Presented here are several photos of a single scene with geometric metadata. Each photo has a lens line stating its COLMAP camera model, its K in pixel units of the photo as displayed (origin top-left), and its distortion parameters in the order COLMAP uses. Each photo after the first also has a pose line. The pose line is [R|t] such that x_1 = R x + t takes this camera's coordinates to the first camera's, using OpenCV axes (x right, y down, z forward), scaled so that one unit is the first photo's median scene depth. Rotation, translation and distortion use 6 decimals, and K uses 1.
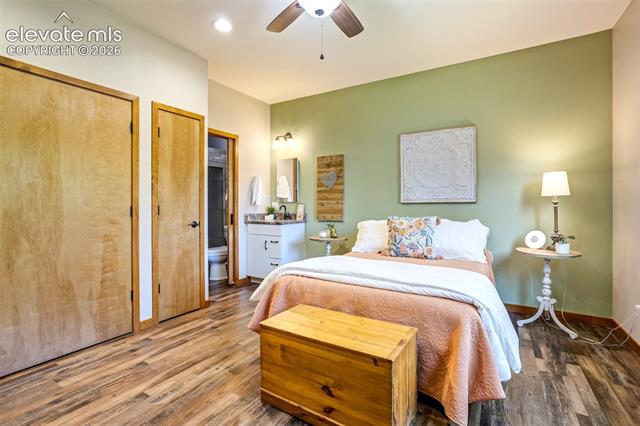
lens RADIAL K [[295.4, 0, 322.4], [0, 295.4, 214.9], [0, 0, 1]] dist [-0.051593, 0.032742]
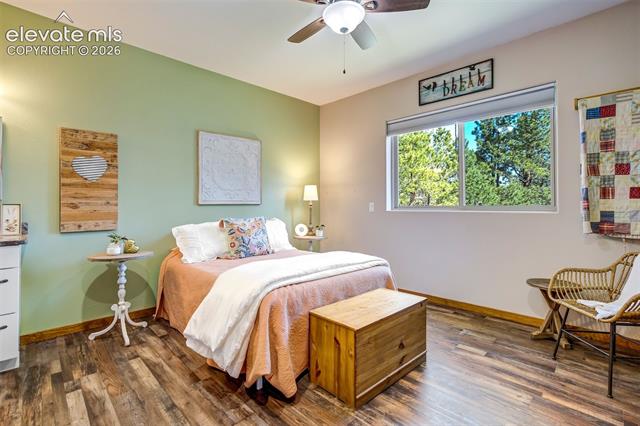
lens RADIAL K [[301.8, 0, 323.2], [0, 301.8, 207.2], [0, 0, 1]] dist [-0.056941, 0.035689]
pose [[0.256542, -0.002314, 0.966530, -0.545700], [0.034060, 0.999398, -0.006647, -0.011956], [-0.965933, 0.034625, 0.256466, 0.385963]]
